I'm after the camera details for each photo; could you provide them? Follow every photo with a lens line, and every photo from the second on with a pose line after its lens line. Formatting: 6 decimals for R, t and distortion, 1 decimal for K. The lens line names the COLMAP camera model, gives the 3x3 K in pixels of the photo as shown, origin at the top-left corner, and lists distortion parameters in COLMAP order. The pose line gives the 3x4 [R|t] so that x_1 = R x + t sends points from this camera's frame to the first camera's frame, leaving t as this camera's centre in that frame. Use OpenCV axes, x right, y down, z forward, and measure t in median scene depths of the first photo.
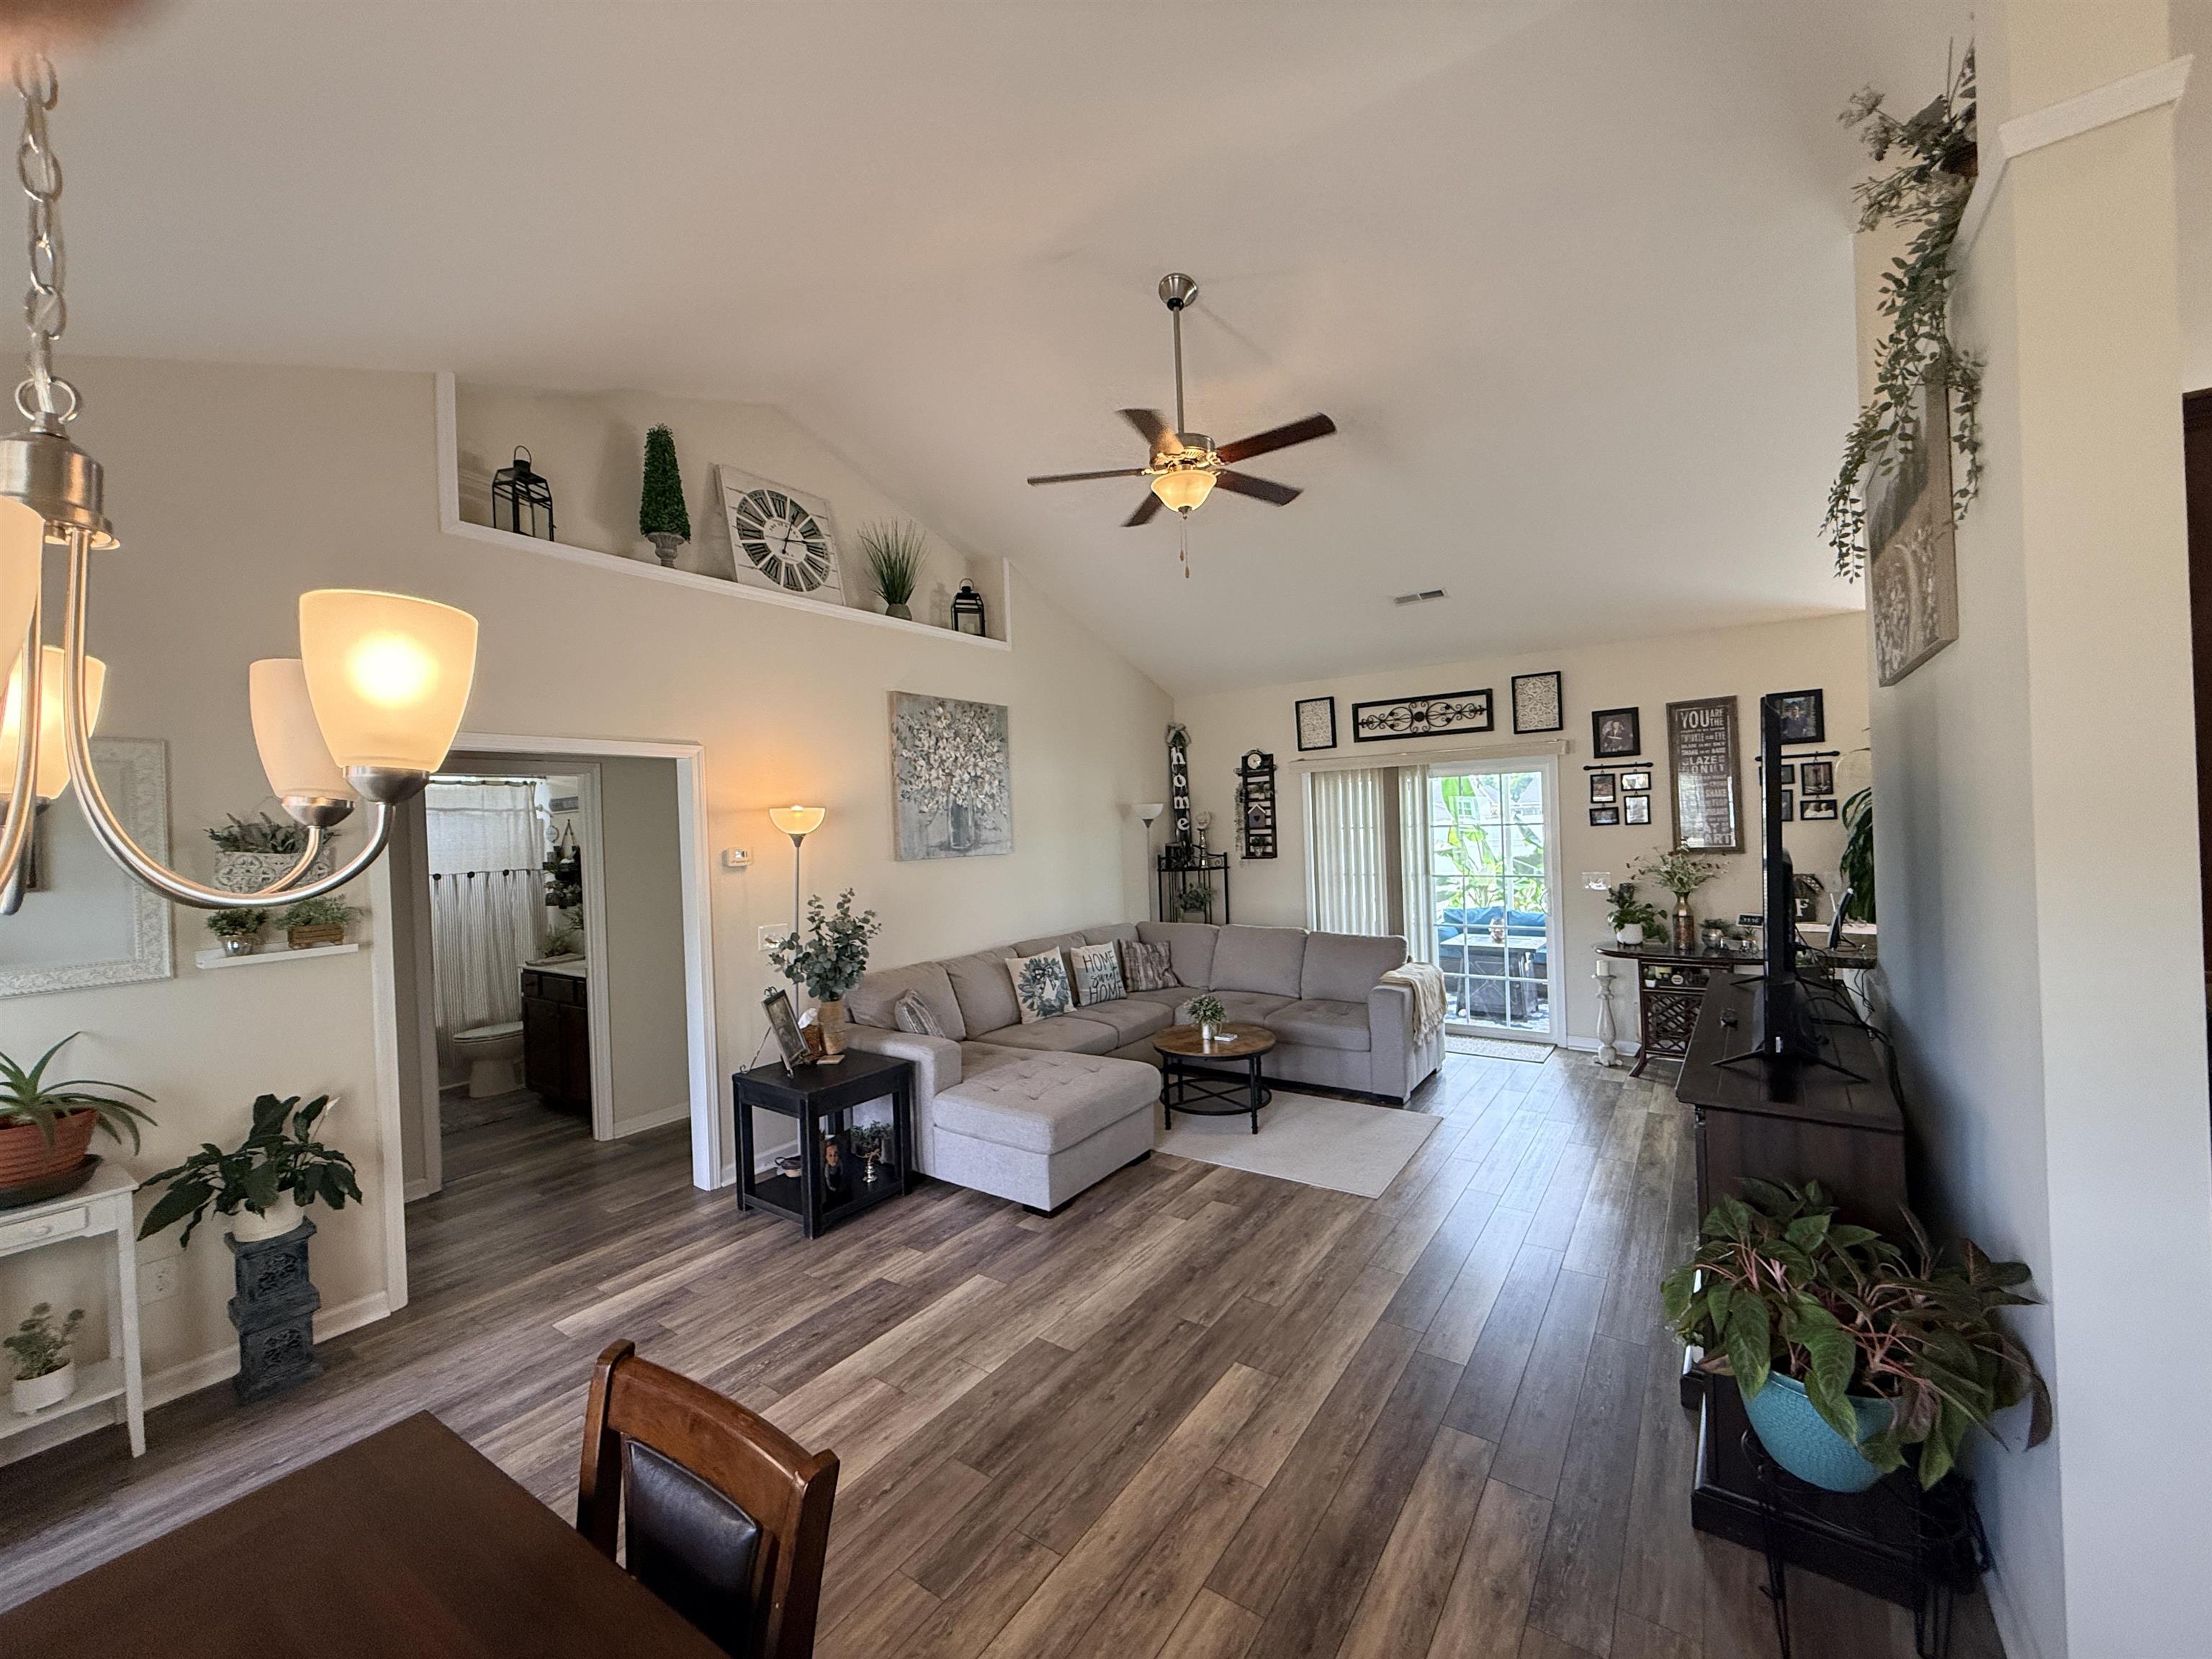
lens RADIAL K [[883.9, 0, 1096.8], [0, 883.9, 824.0], [0, 0, 1]] dist [0.005183, 0.000235]
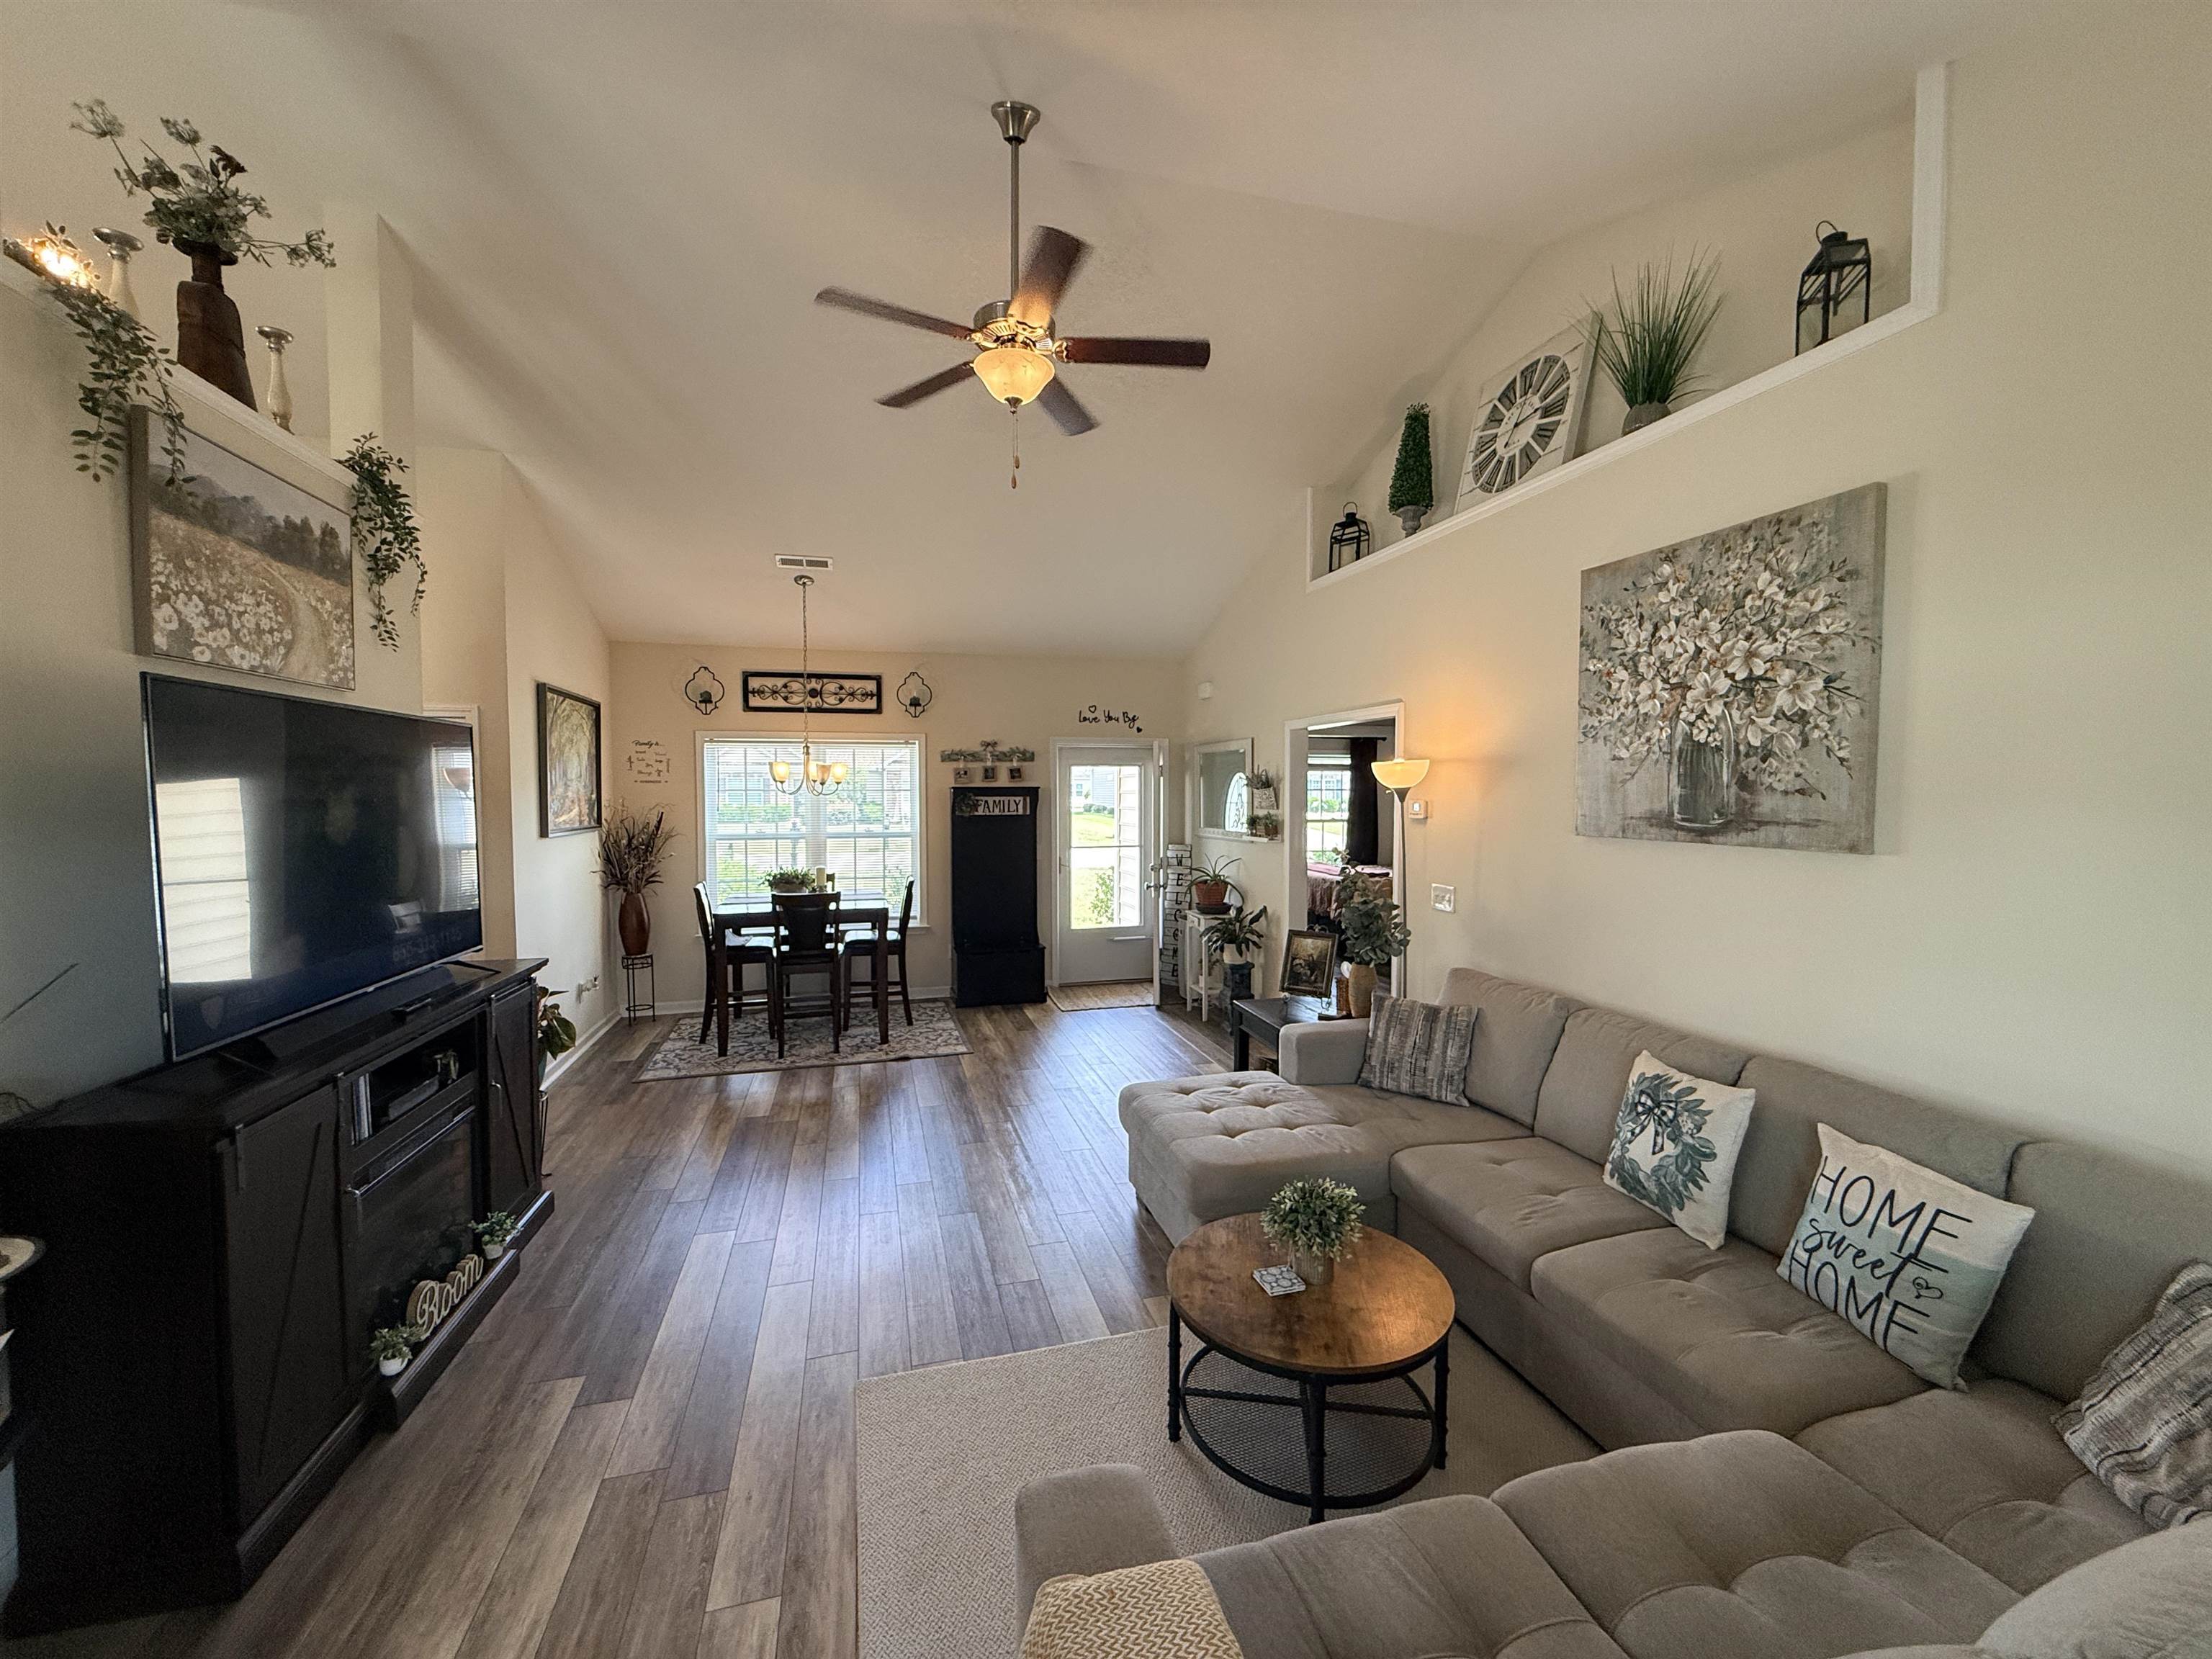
lens RADIAL K [[883.9, 0, 1101.7], [0, 883.9, 826.1], [0, 0, 1]] dist [0.005183, 0.000235]
pose [[-0.629653, 0.067232, -0.773962, 0.466387], [0.022516, 0.997409, 0.068325, -0.016210], [0.776551, 0.025595, -0.629535, 1.060307]]
